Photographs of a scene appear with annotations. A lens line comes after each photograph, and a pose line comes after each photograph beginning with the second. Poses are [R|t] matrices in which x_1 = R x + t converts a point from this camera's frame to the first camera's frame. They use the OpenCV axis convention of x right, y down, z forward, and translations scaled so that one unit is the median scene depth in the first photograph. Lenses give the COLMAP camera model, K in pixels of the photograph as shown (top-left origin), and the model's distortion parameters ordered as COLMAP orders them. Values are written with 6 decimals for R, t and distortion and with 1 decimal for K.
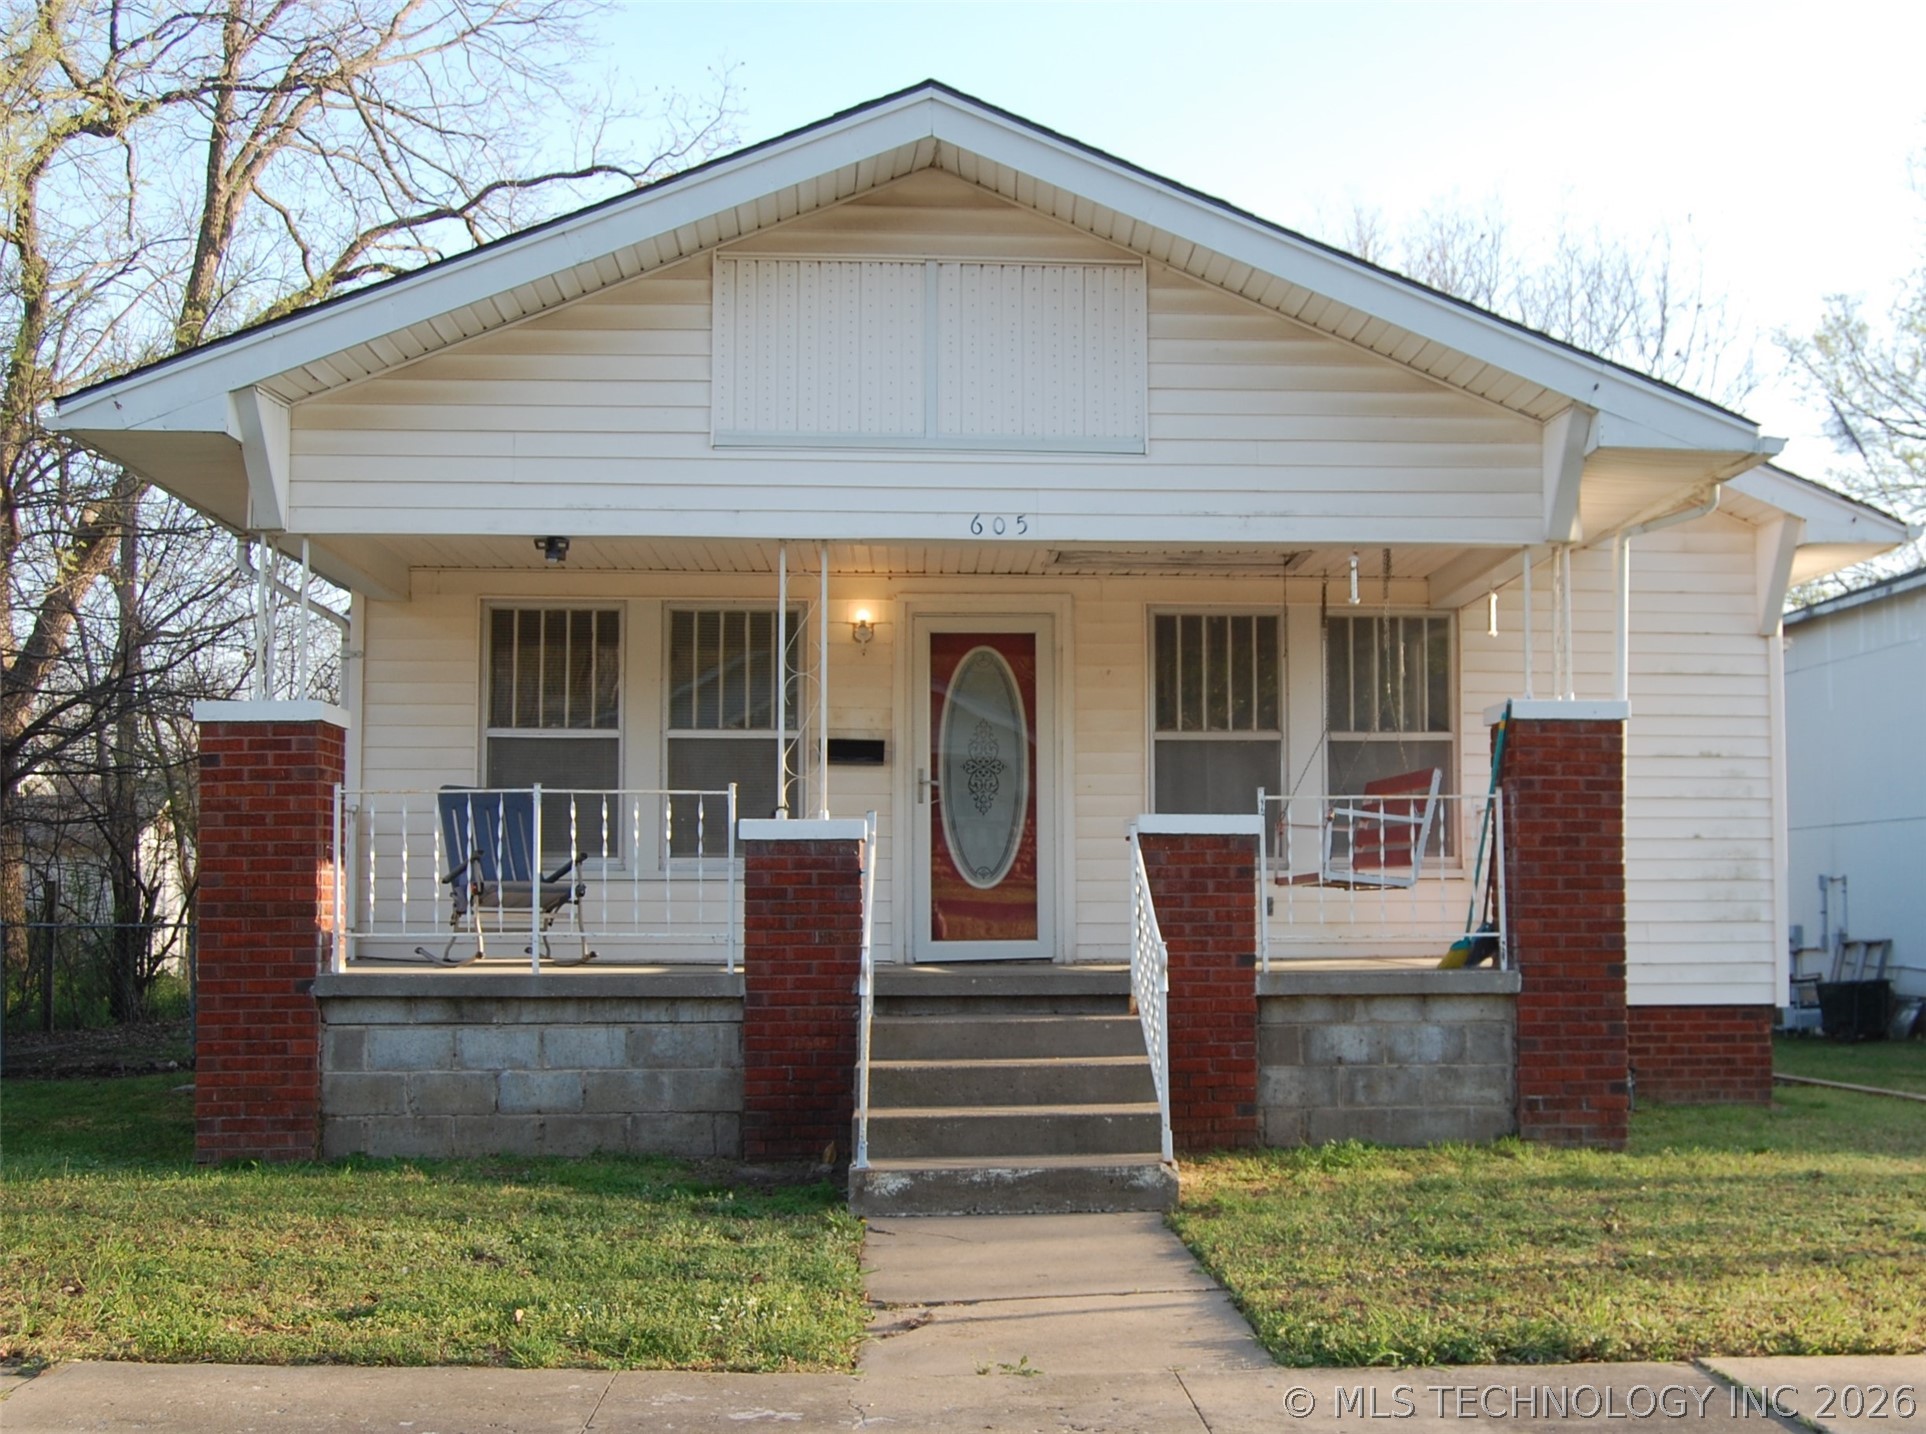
lens RADIAL K [[2273.7, 0, 966.0], [0, 2273.7, 725.5], [0, 0, 1]] dist [-0.054936, 0.000000]
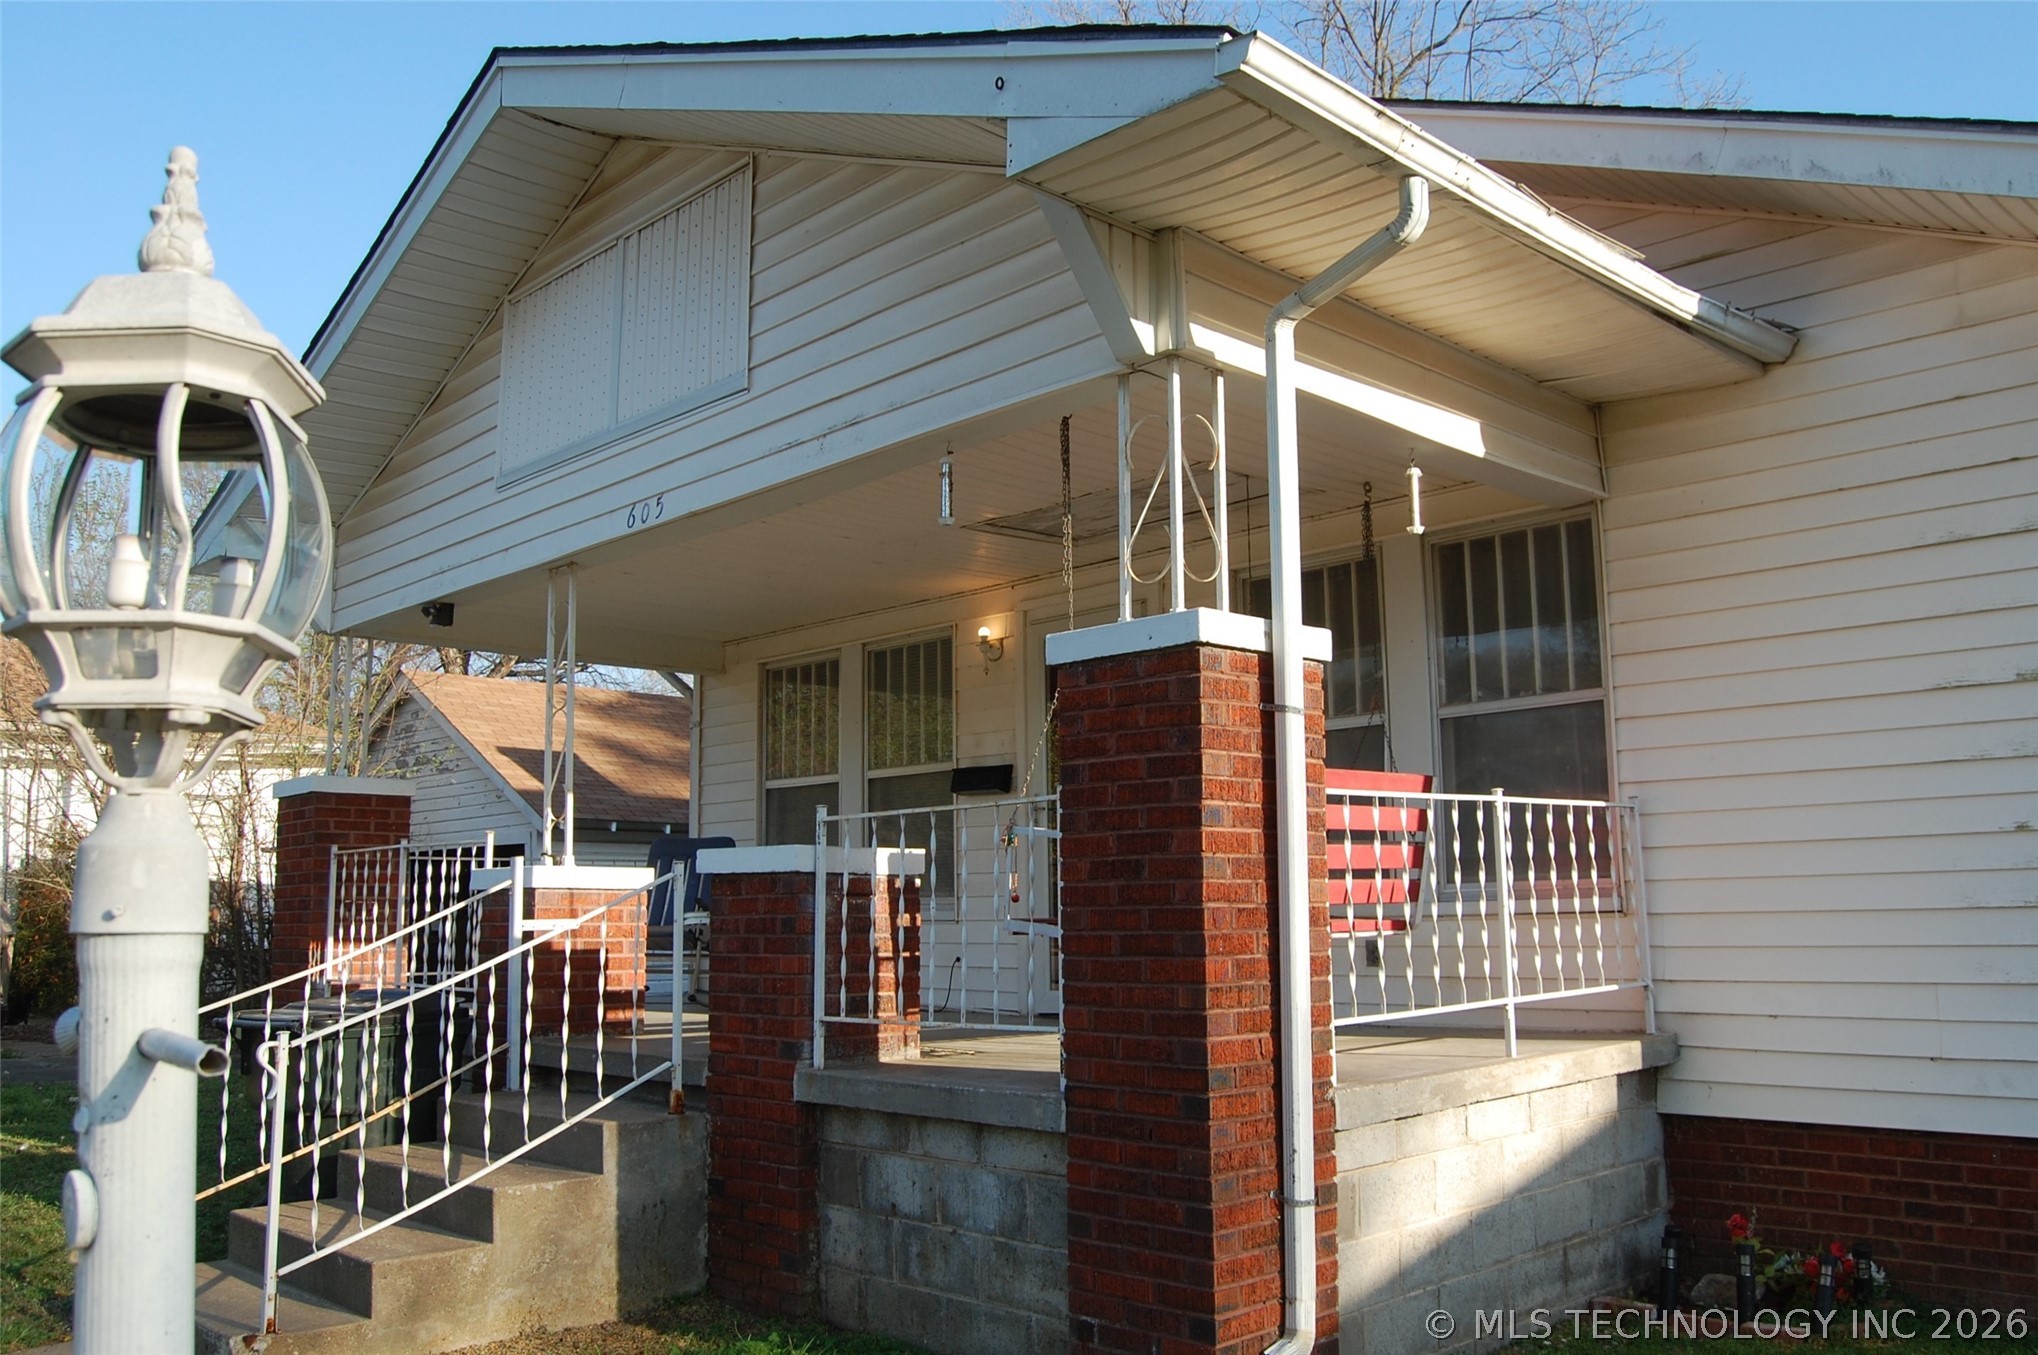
lens RADIAL K [[1608.6, 0, 1021.2], [0, 1608.6, 679.8], [0, 0, 1]] dist [-0.093375, 0.037453]
pose [[0.677090, -0.113442, -0.727104, 0.545165], [0.070514, 0.993502, -0.089342, 0.037856], [0.732514, 0.009222, 0.680689, 0.707137]]
